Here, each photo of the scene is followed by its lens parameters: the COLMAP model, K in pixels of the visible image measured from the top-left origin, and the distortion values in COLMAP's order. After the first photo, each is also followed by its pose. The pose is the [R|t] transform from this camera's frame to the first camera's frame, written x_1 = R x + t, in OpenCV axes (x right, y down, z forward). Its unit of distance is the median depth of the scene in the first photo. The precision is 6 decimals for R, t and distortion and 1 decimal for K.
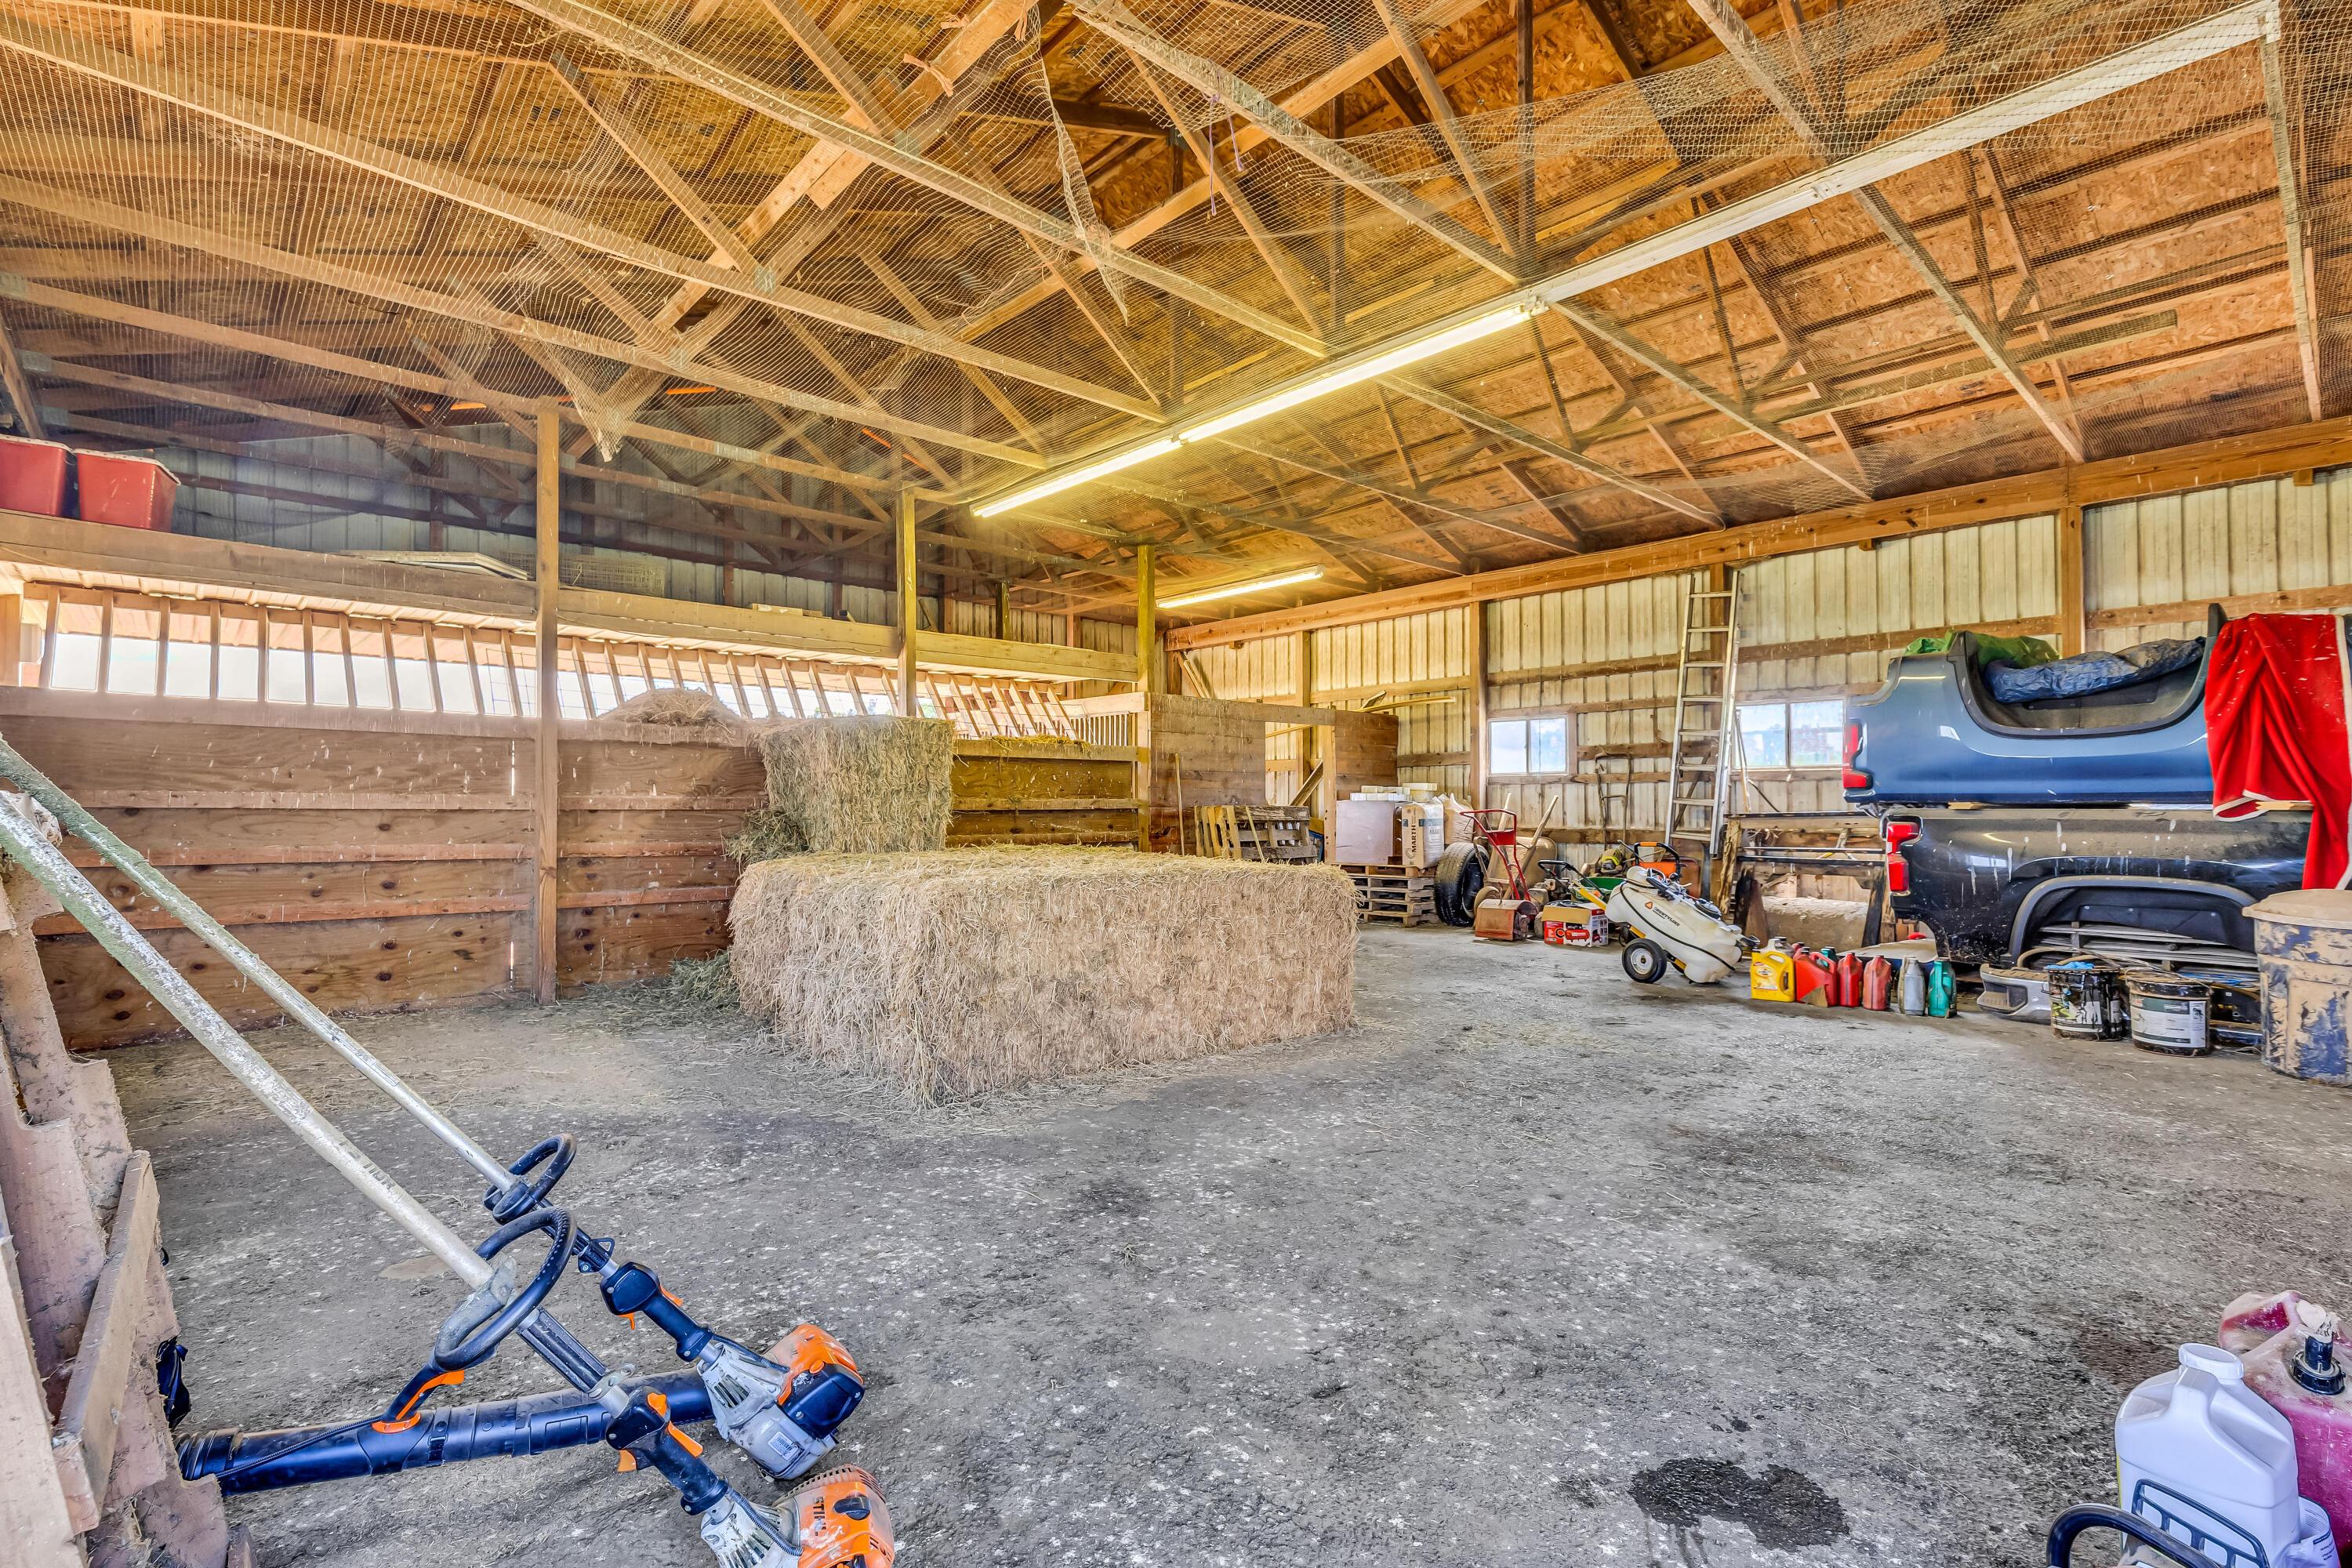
lens RADIAL K [[1074.3, 0, 1179.0], [0, 1074.3, 783.1], [0, 0, 1]] dist [-0.000223, -0.000173]
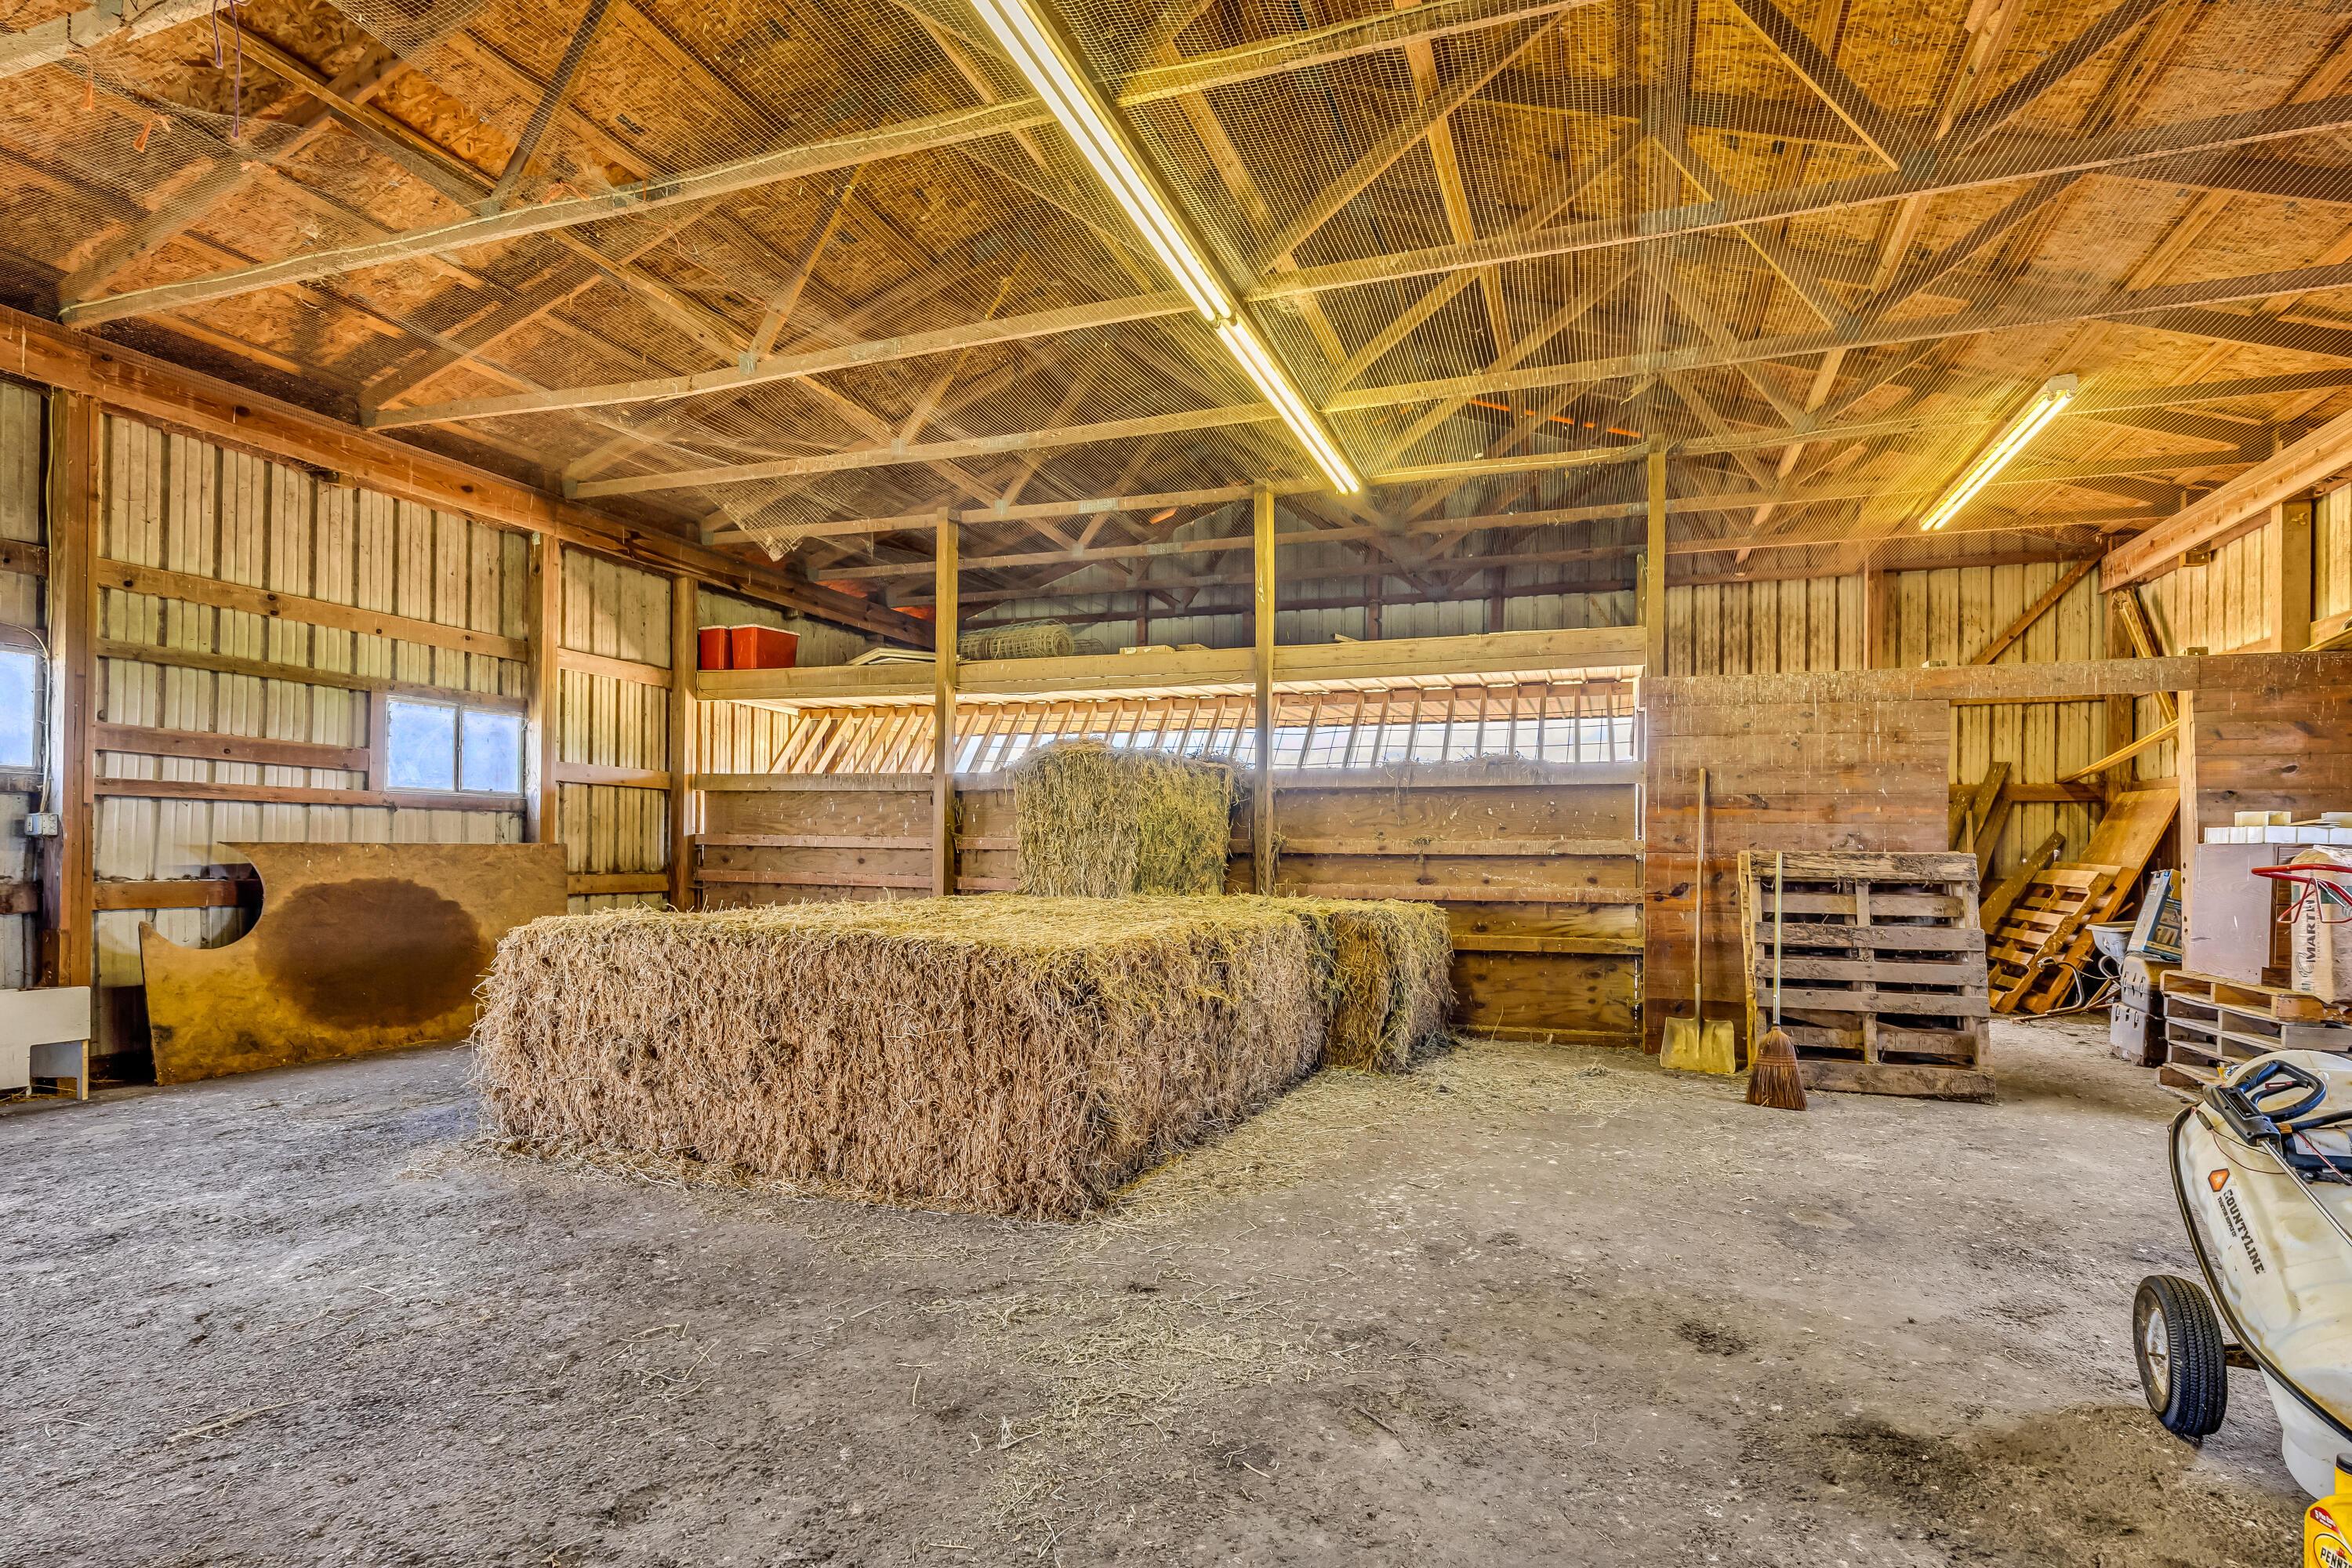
lens RADIAL K [[1074.3, 0, 1265.4], [0, 1074.3, 840.2], [0, 0, 1]] dist [-0.000223, -0.000173]
pose [[0.504742, 0.000738, -0.863270, 0.453023], [0.012807, 0.999883, 0.008343, 0.006483], [0.863175, -0.015267, 0.504674, 0.486965]]
